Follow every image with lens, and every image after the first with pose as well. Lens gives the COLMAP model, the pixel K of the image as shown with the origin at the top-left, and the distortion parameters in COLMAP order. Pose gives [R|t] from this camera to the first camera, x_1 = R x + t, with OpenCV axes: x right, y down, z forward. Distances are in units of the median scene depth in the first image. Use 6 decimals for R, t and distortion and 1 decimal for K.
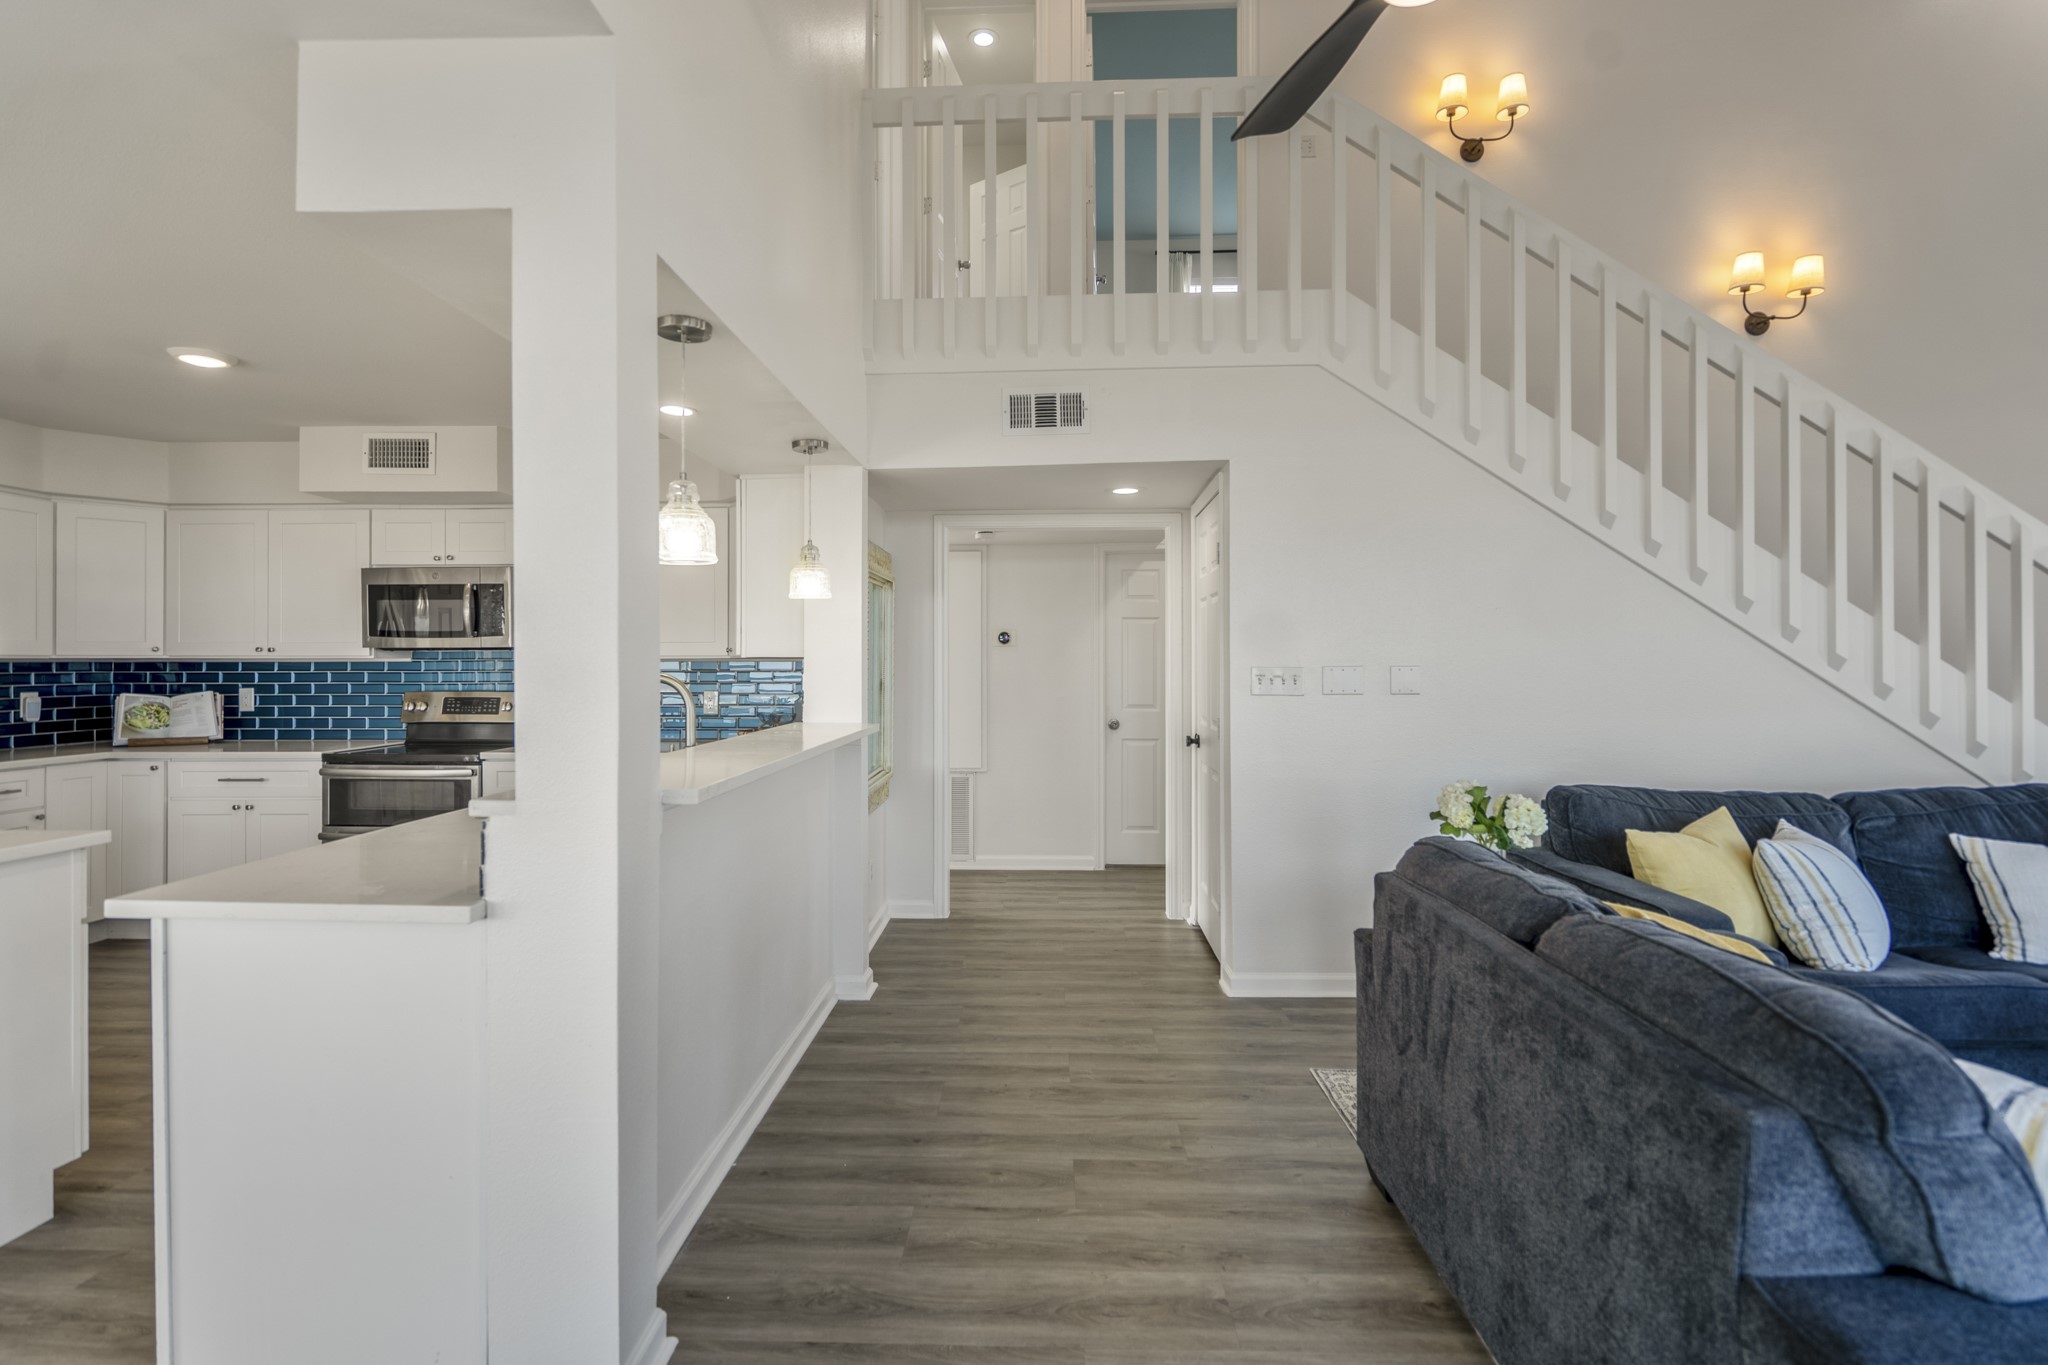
lens RADIAL K [[949.0, 0, 1012.2], [0, 949.0, 663.8], [0, 0, 1]] dist [0.006284, -0.003030]
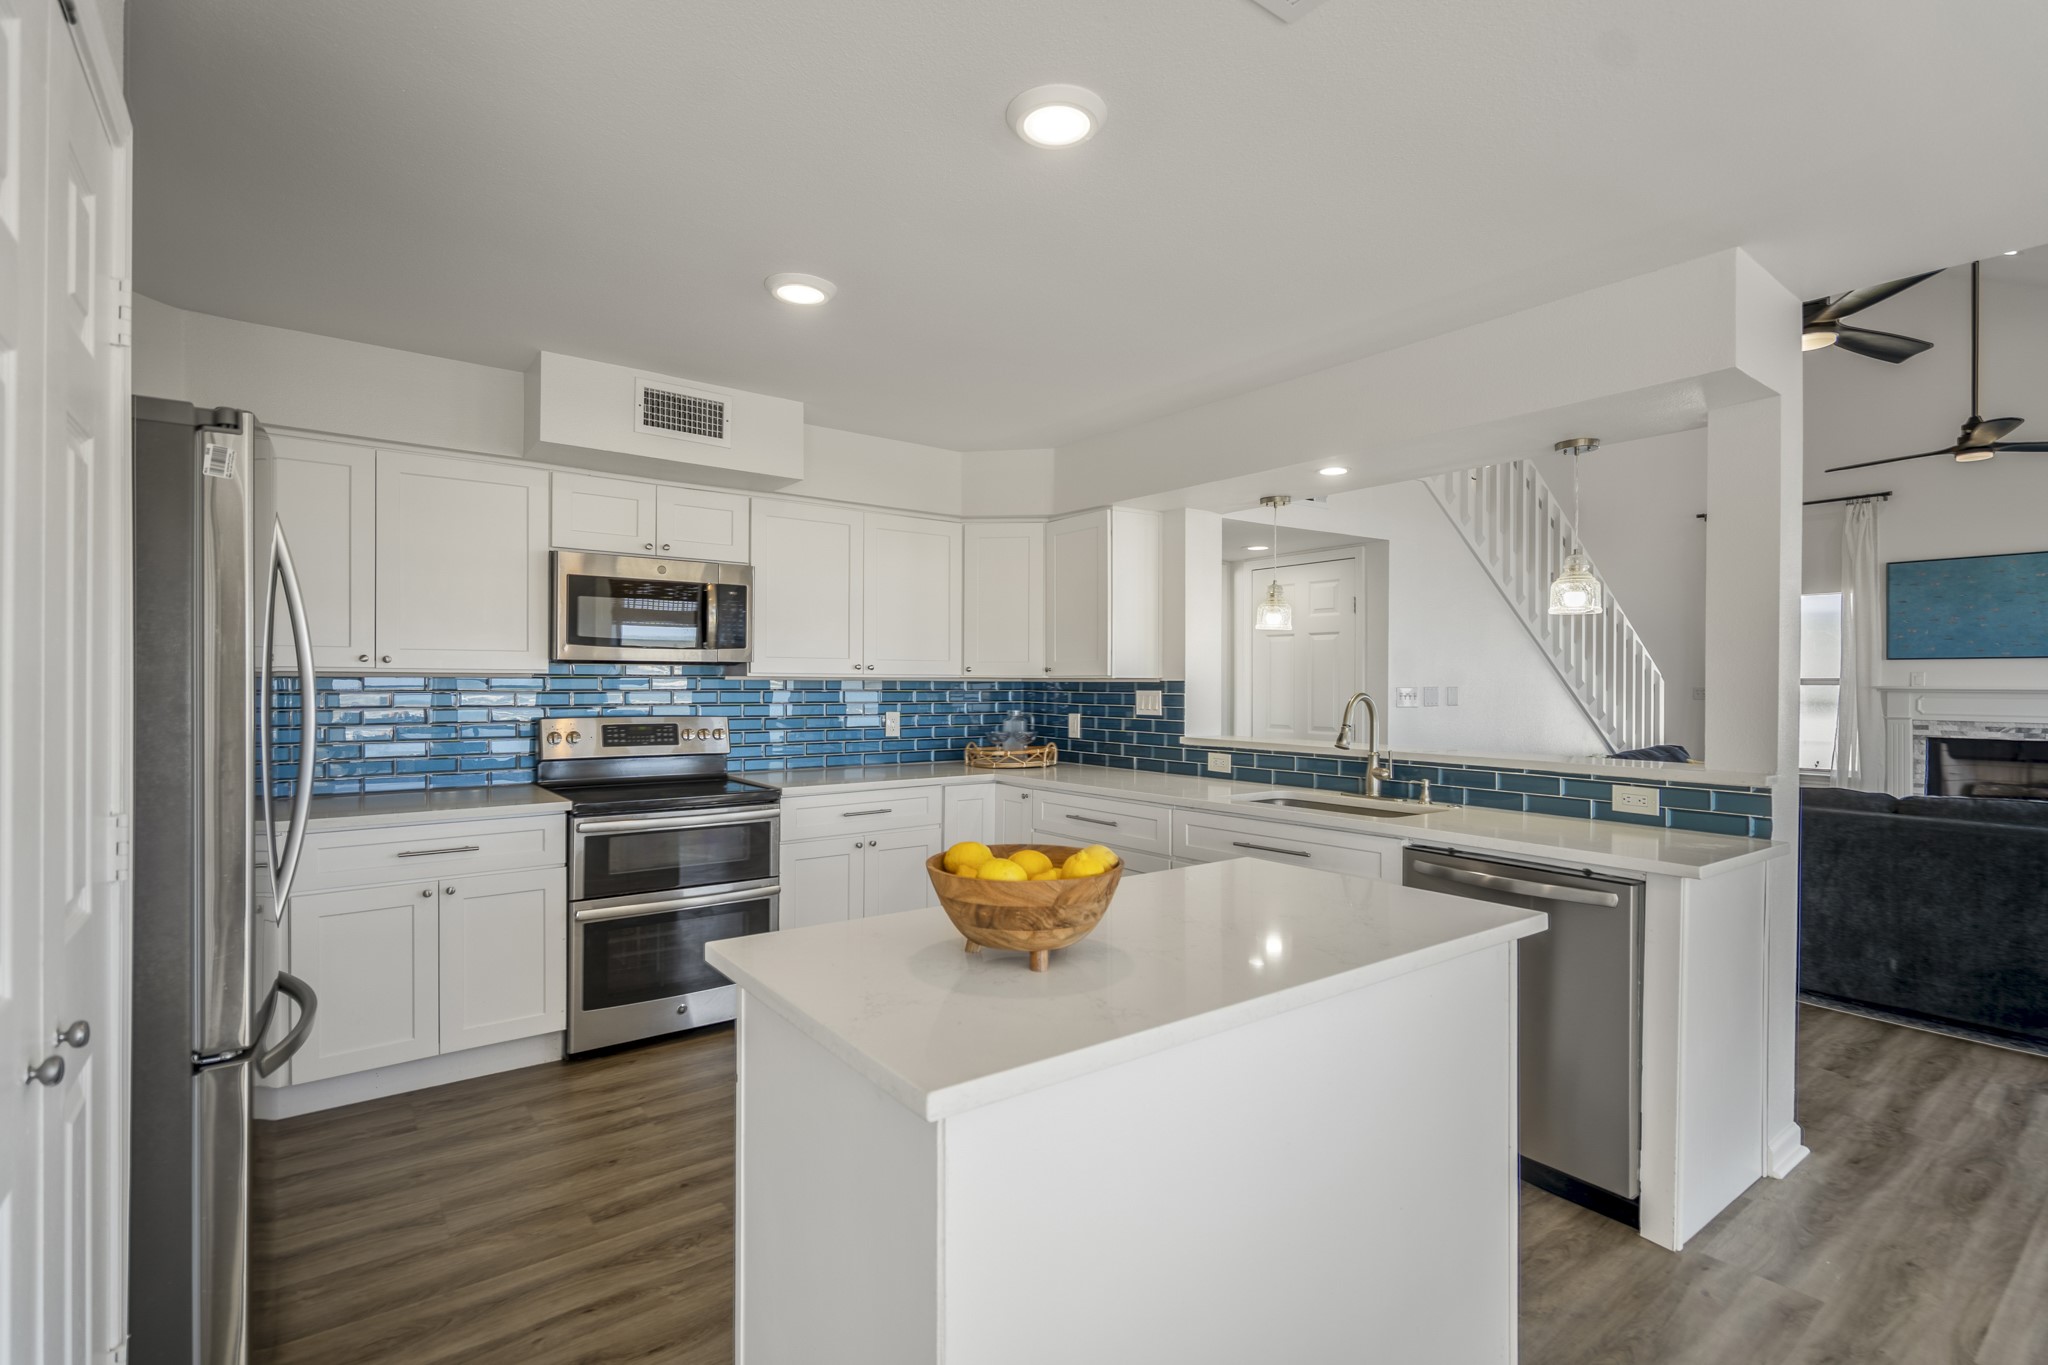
lens RADIAL K [[949.0, 0, 1028.0], [0, 949.0, 685.3], [0, 0, 1]] dist [0.006284, -0.003030]
pose [[0.773436, 0.002531, 0.633869, -0.922510], [-0.004147, 0.999991, 0.001067, 0.000948], [-0.633861, -0.003453, 0.773439, 0.213061]]
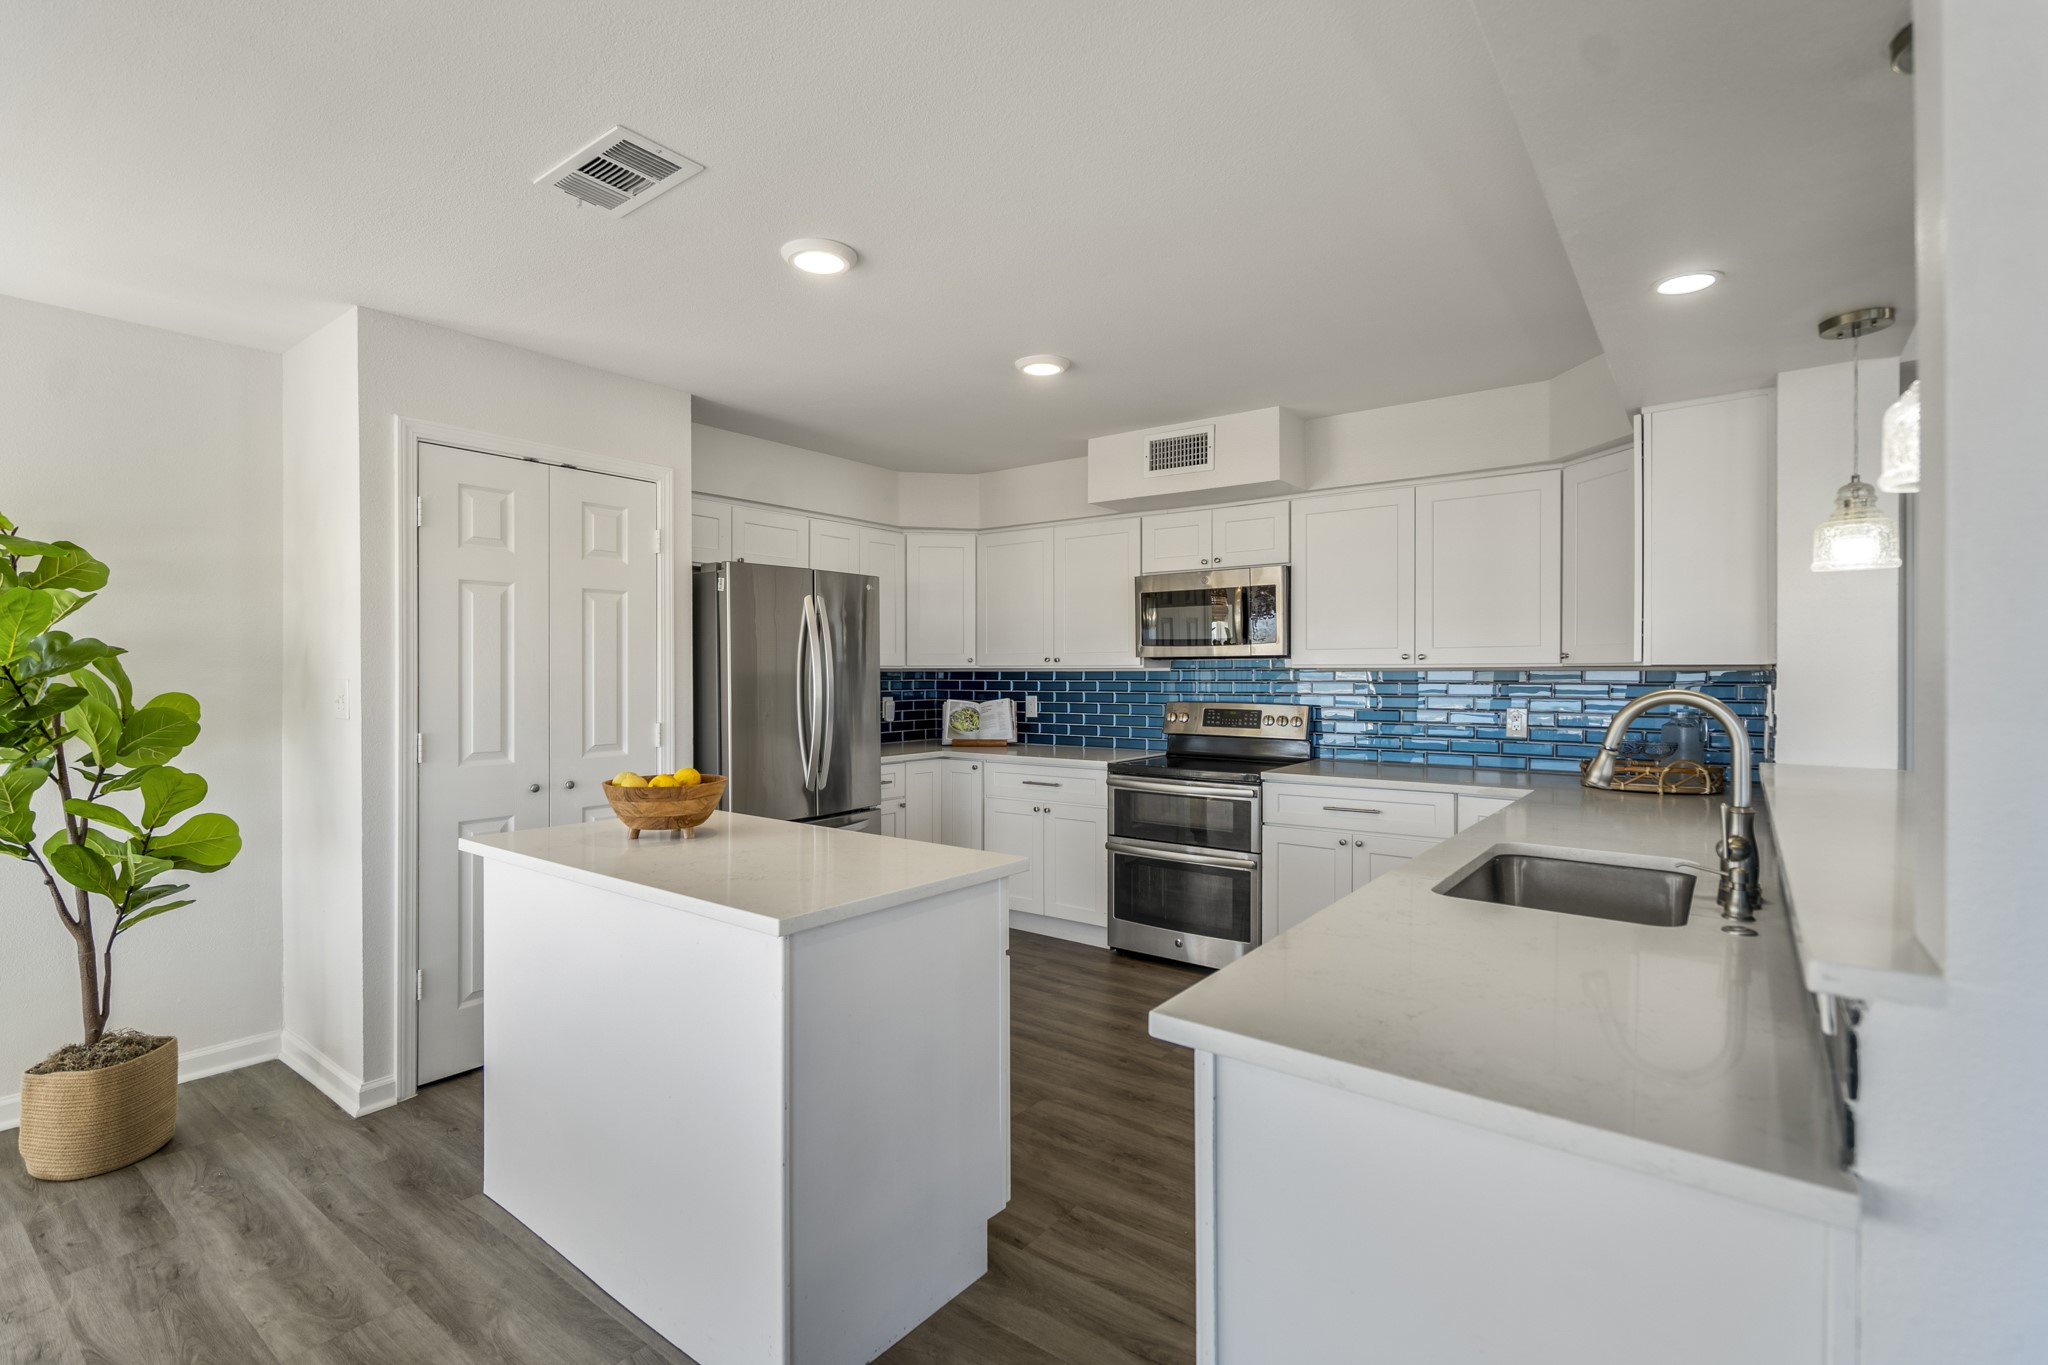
lens RADIAL K [[949.0, 0, 1018.8], [0, 949.0, 679.1], [0, 0, 1]] dist [0.006284, -0.003030]
pose [[0.815650, 0.004008, -0.578532, -0.225412], [0.000058, 0.999975, 0.007009, -0.001069], [0.578546, -0.005750, 0.815629, 0.133325]]
